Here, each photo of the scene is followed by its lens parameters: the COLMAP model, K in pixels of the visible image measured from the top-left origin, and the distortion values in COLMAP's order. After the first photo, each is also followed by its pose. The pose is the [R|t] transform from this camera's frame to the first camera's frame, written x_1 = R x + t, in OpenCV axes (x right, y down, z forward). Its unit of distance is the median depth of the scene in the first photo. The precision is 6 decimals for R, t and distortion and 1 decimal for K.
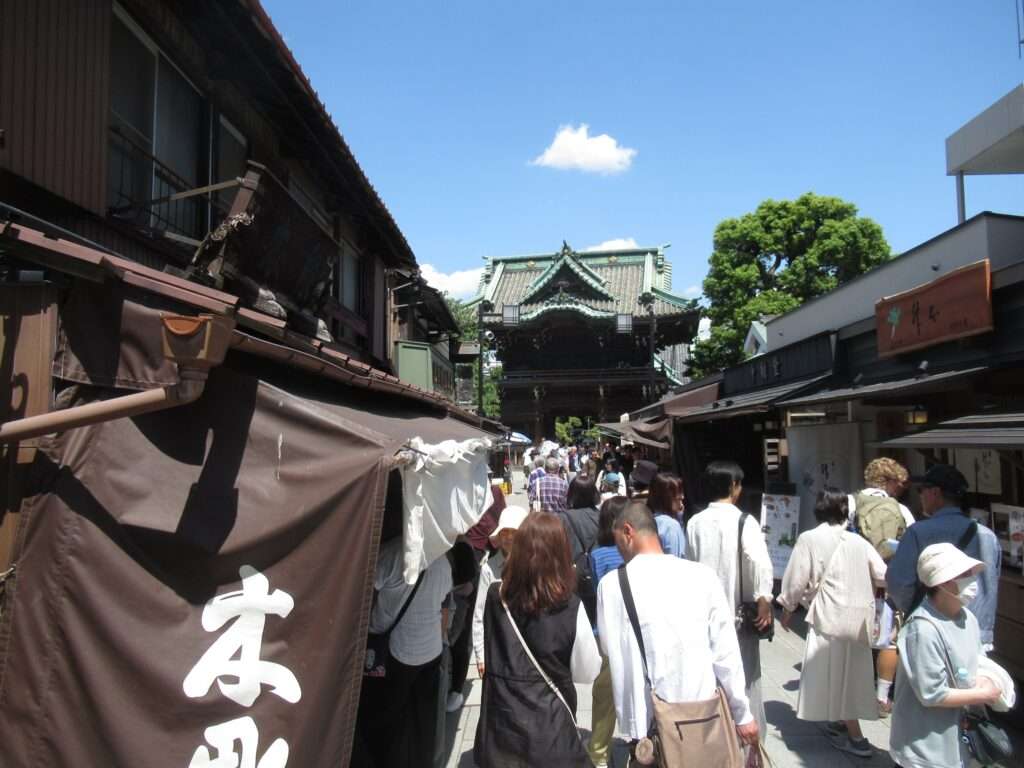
lens RADIAL K [[754.8, 0, 508.3], [0, 754.8, 386.4], [0, 0, 1]] dist [-0.011215, -0.004440]
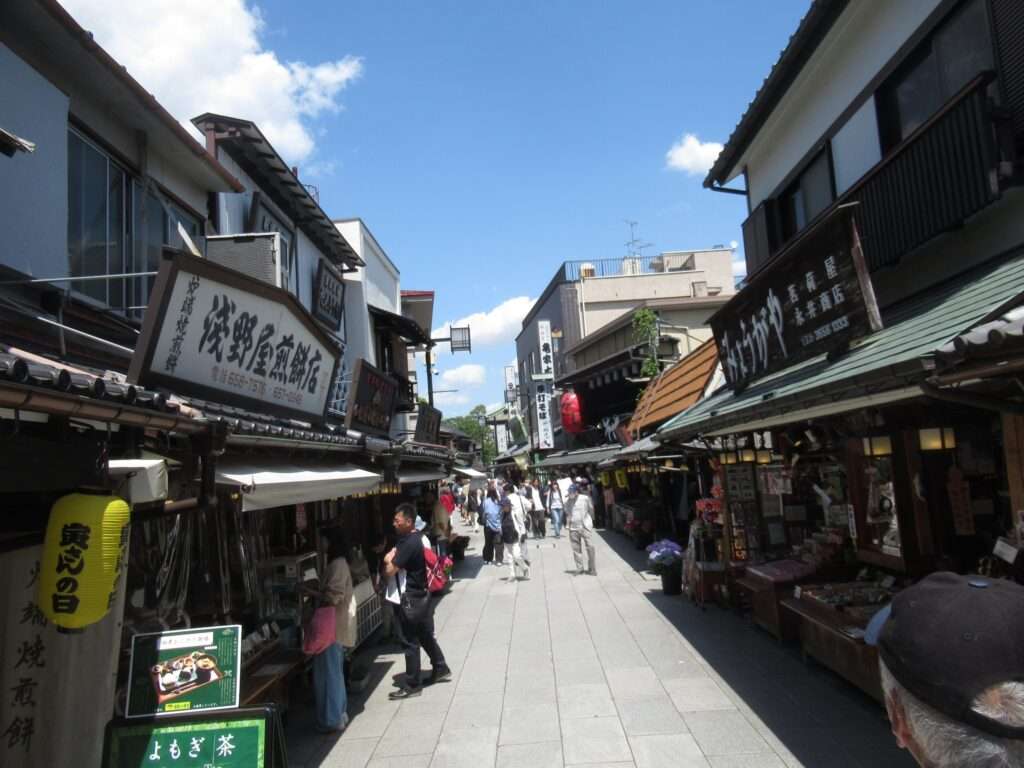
lens RADIAL K [[754.8, 0, 508.3], [0, 754.8, 386.4], [0, 0, 1]] dist [-0.011215, -0.004440]
pose [[0.987095, -0.079517, -0.139000, 0.399529], [0.074139, 0.996301, -0.043459, -0.114753], [0.141941, 0.032593, 0.989338, -1.633603]]
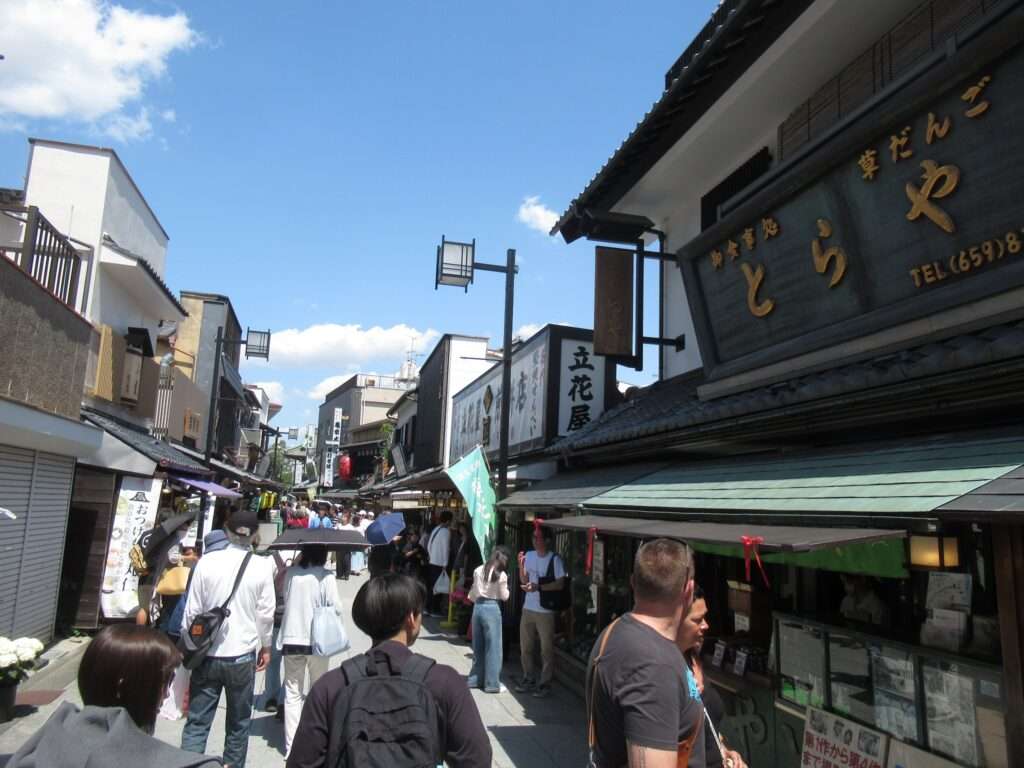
lens RADIAL K [[754.8, 0, 508.3], [0, 754.8, 386.4], [0, 0, 1]] dist [-0.011215, -0.004440]
pose [[0.990333, 0.069368, 0.120117, 0.497280], [-0.058388, 0.993987, -0.092633, -0.168589], [-0.125820, 0.084724, 0.988429, -2.468020]]
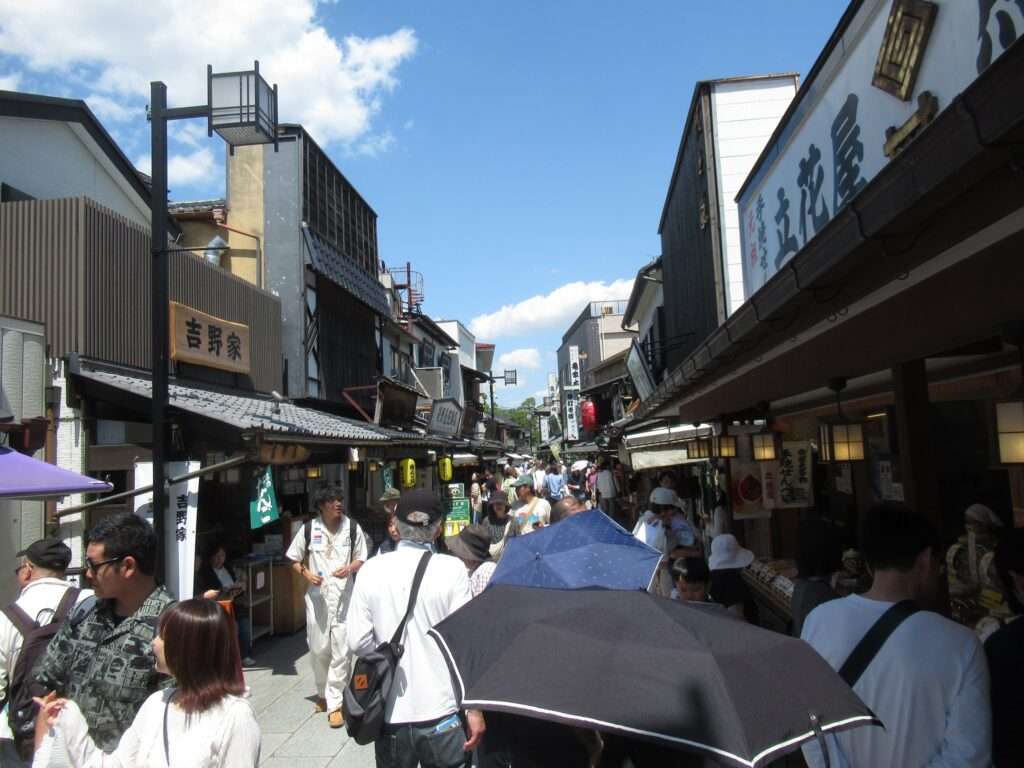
lens RADIAL K [[754.8, 0, 508.3], [0, 754.8, 386.4], [0, 0, 1]] dist [-0.011215, -0.004440]
pose [[0.975573, -0.060447, -0.211194, 0.501256], [0.055941, 0.998062, -0.027249, -0.143993], [0.212432, 0.014769, 0.977064, -2.077490]]
